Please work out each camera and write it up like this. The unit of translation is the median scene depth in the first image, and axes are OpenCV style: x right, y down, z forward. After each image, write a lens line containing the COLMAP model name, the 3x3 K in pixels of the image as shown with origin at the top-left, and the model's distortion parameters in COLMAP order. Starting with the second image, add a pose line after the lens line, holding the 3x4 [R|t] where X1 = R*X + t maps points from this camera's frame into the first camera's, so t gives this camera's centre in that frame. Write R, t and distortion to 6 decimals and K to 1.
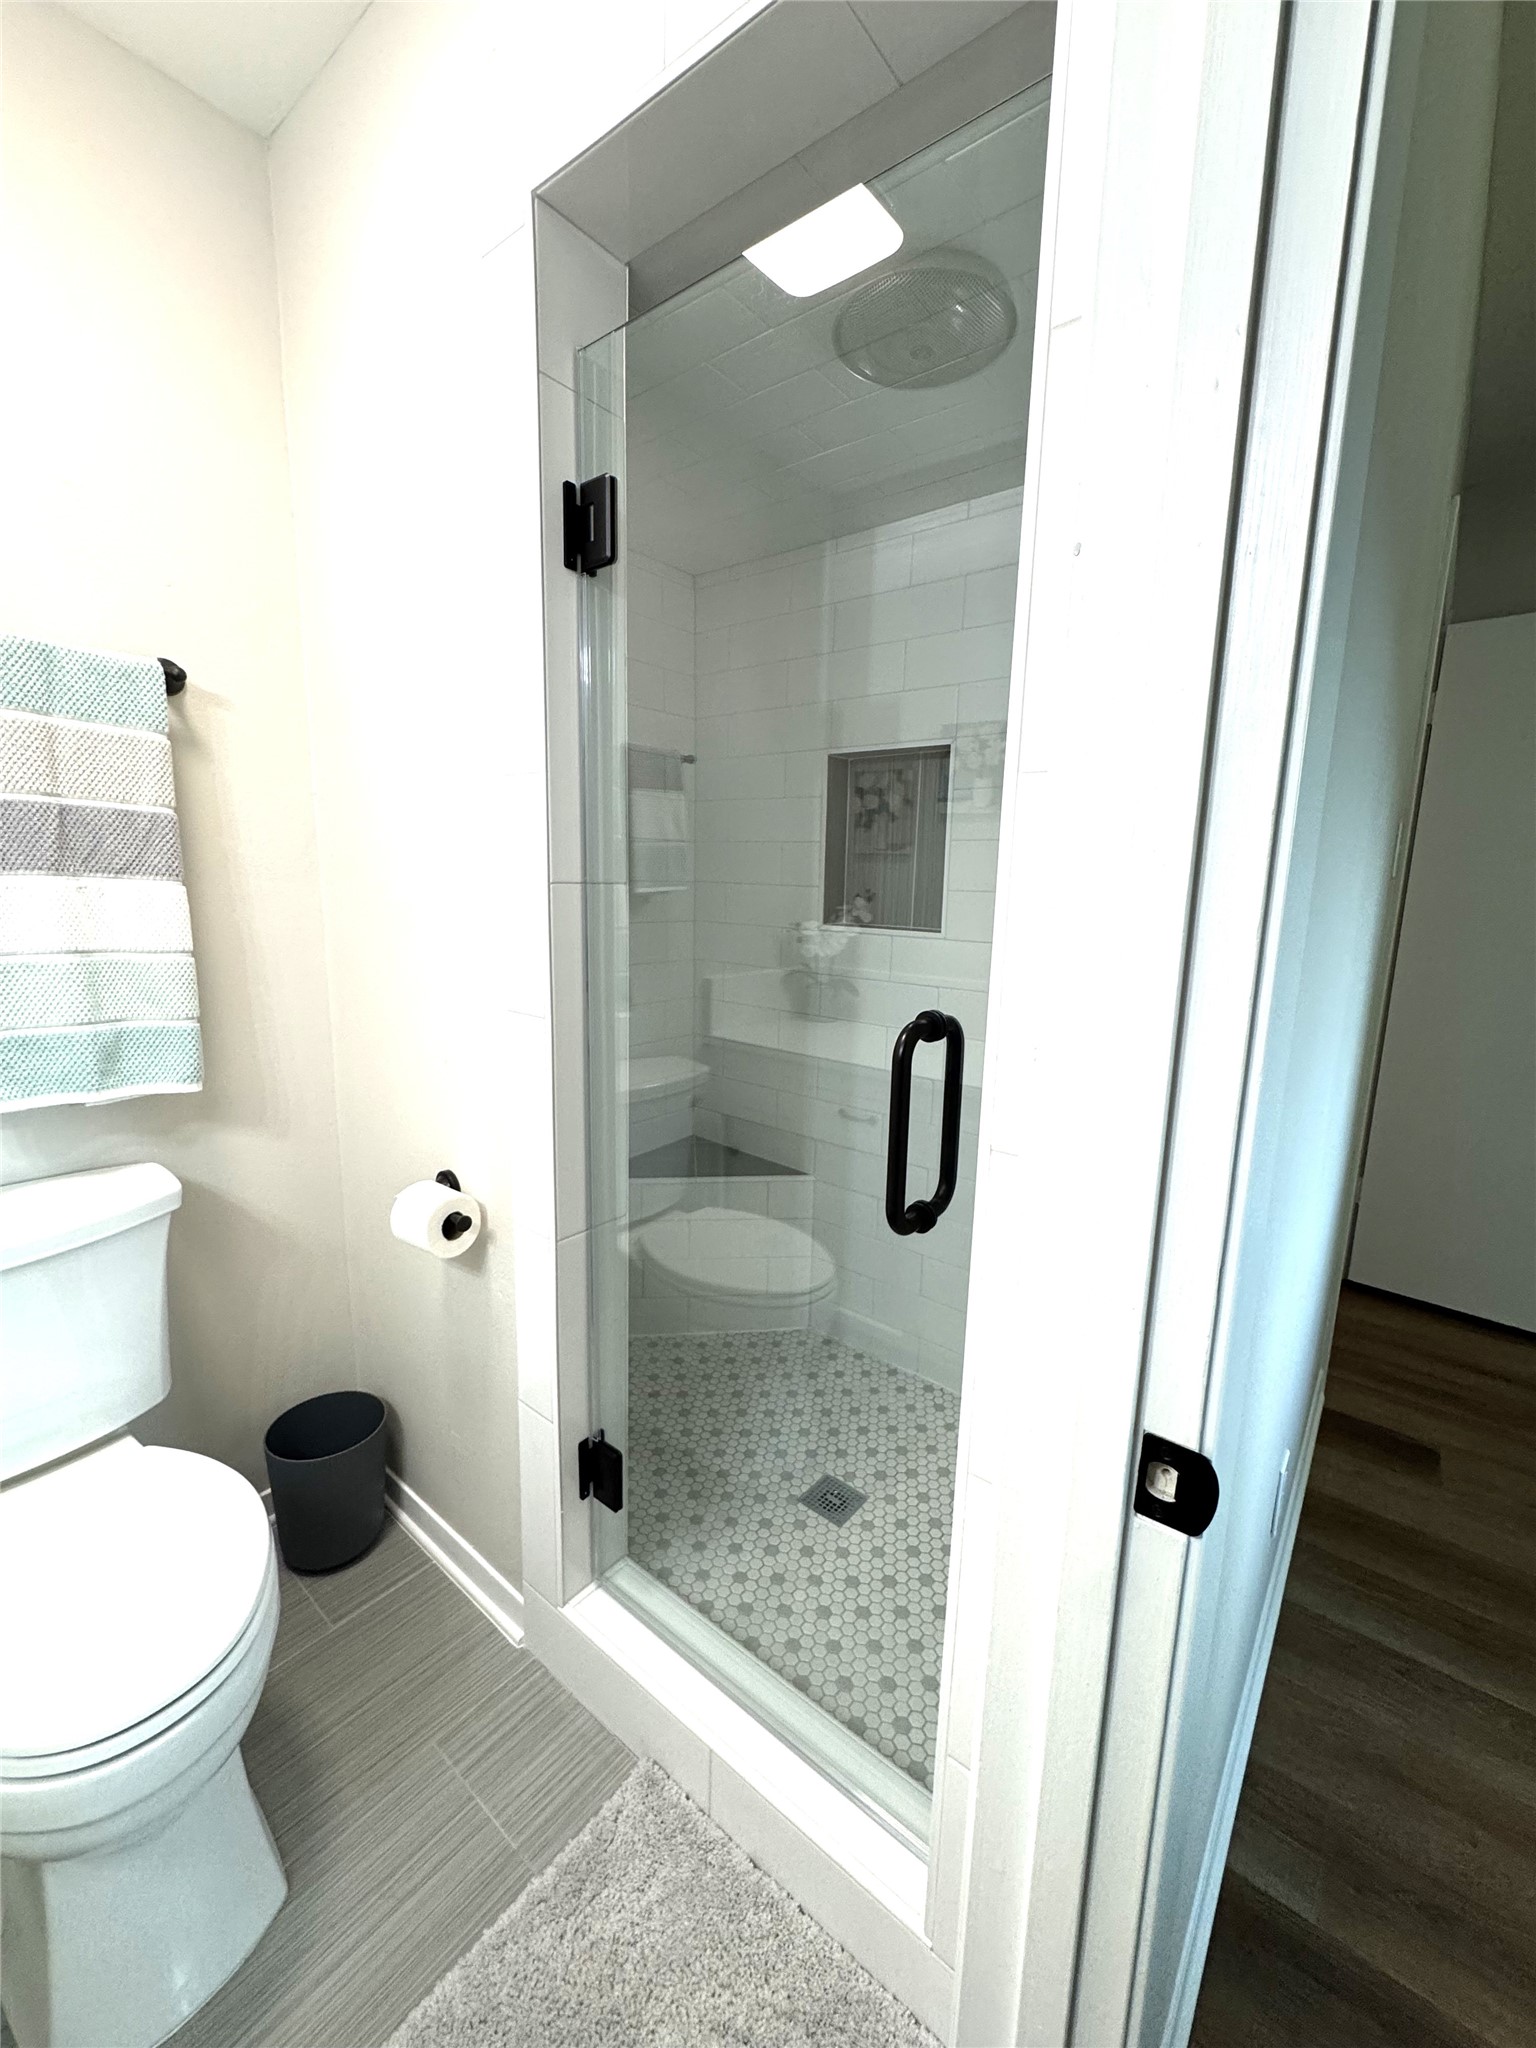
lens RADIAL K [[821.4, 0, 763.5], [0, 821.4, 1023.2], [0, 0, 1]] dist [-0.018848, -0.000433]
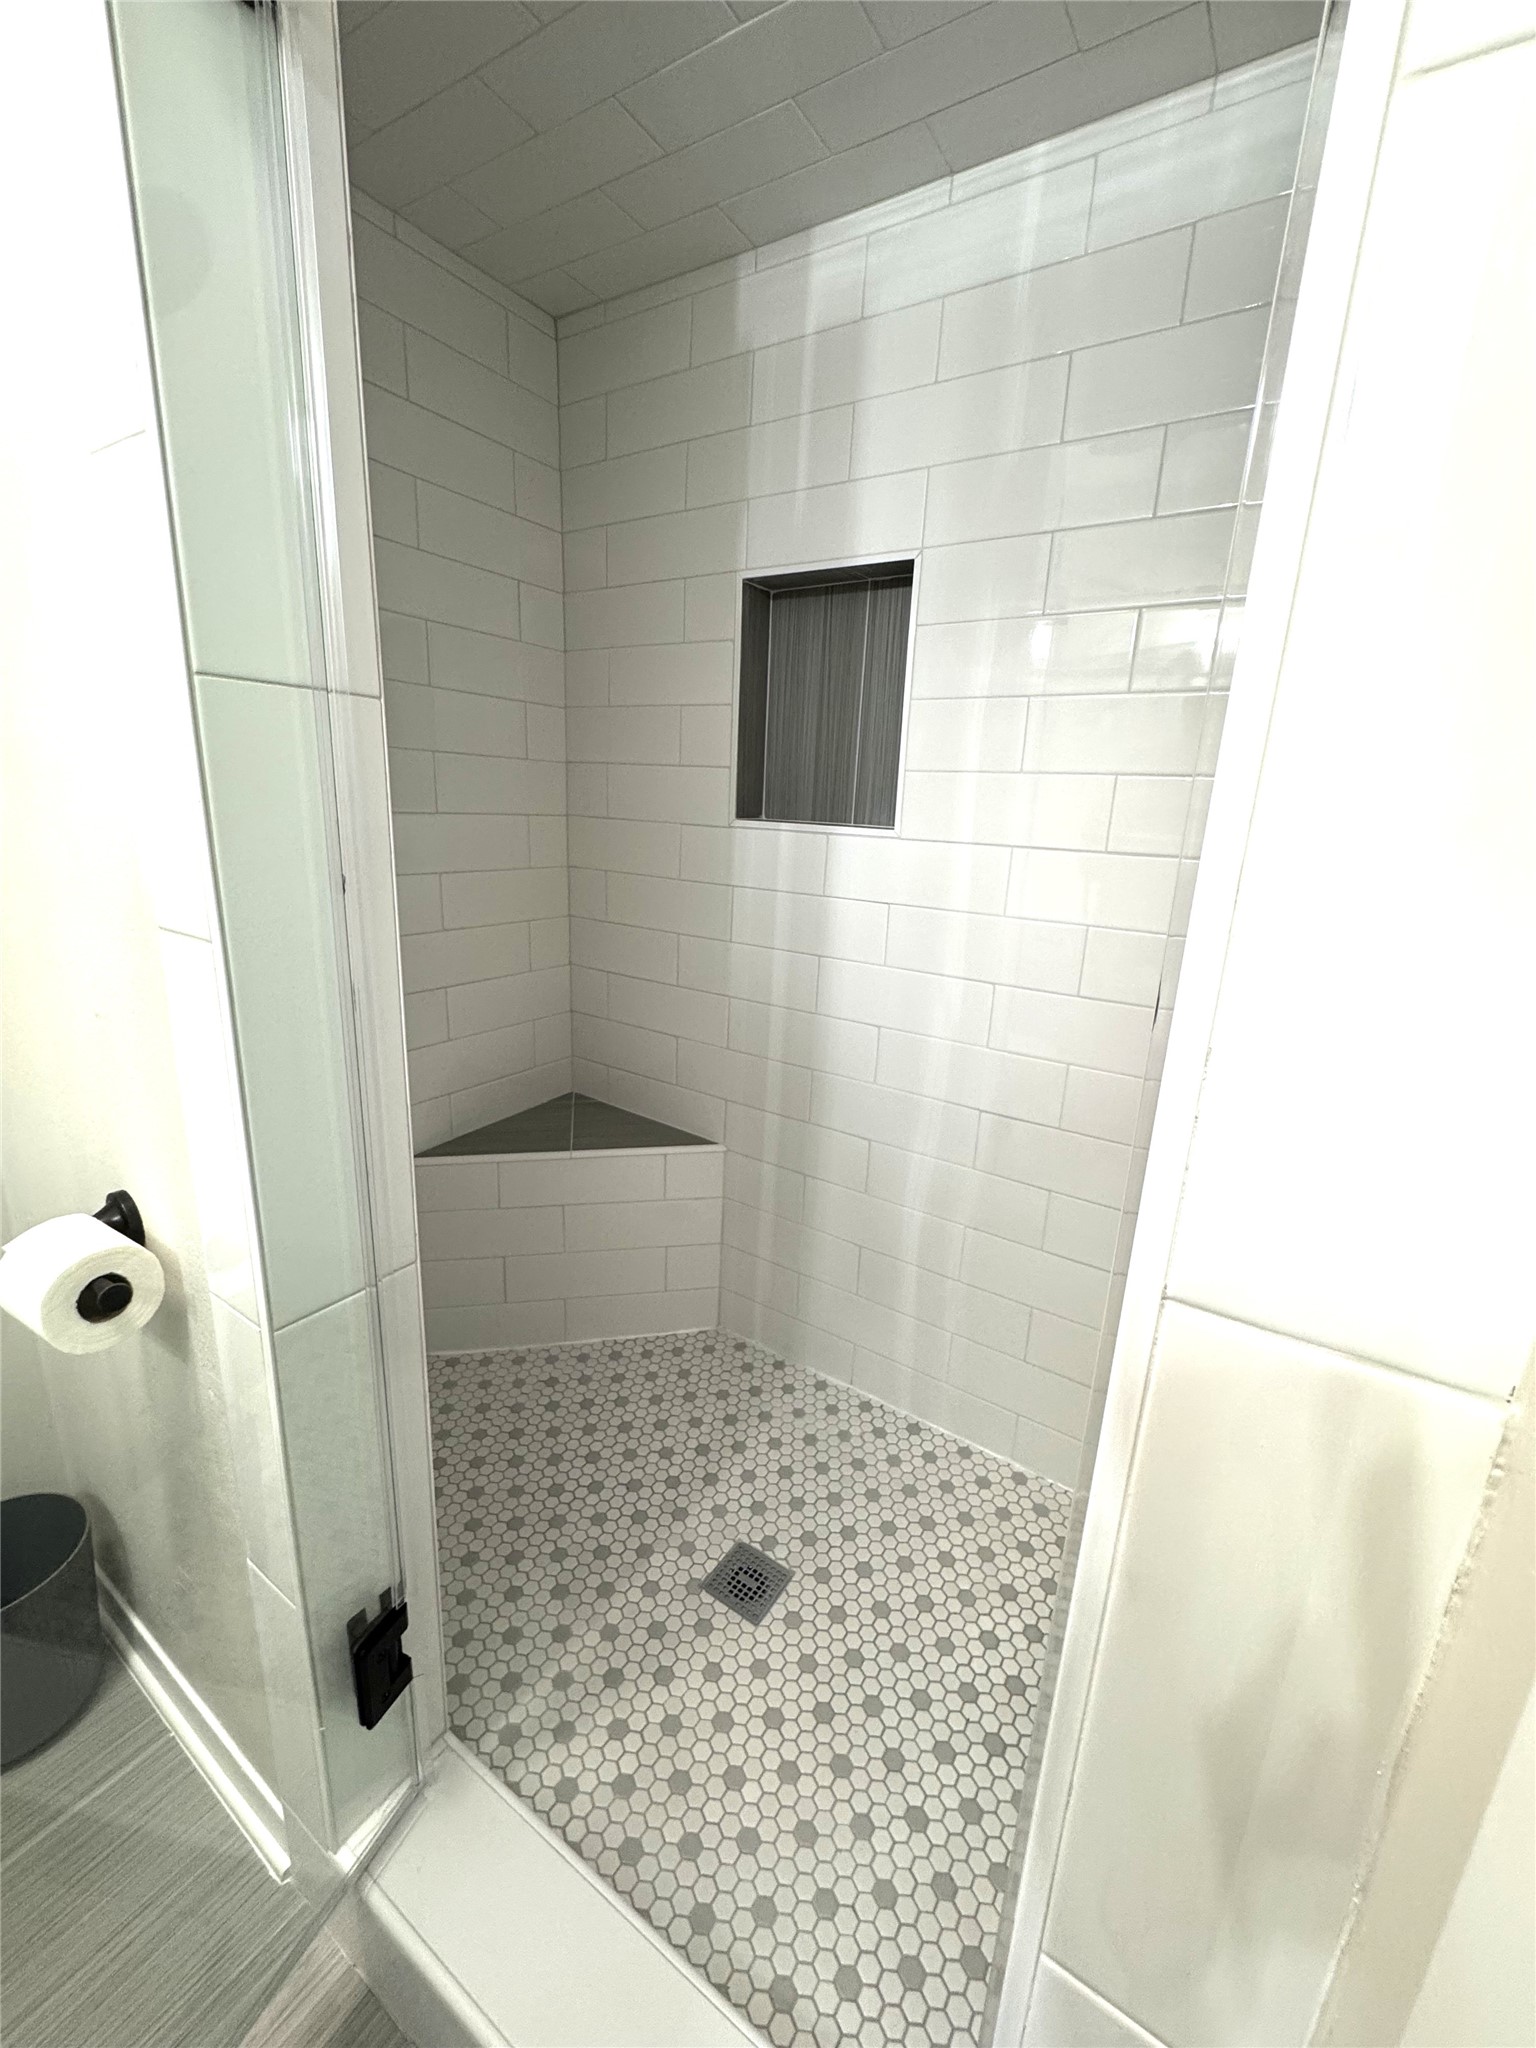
lens RADIAL K [[821.4, 0, 766.0], [0, 821.4, 1025.5], [0, 0, 1]] dist [-0.018848, -0.000433]
pose [[0.994337, -0.005486, 0.106131, 0.024140], [-0.004203, 0.995856, 0.090849, -0.000481], [-0.106190, -0.090780, 0.990193, 0.286971]]
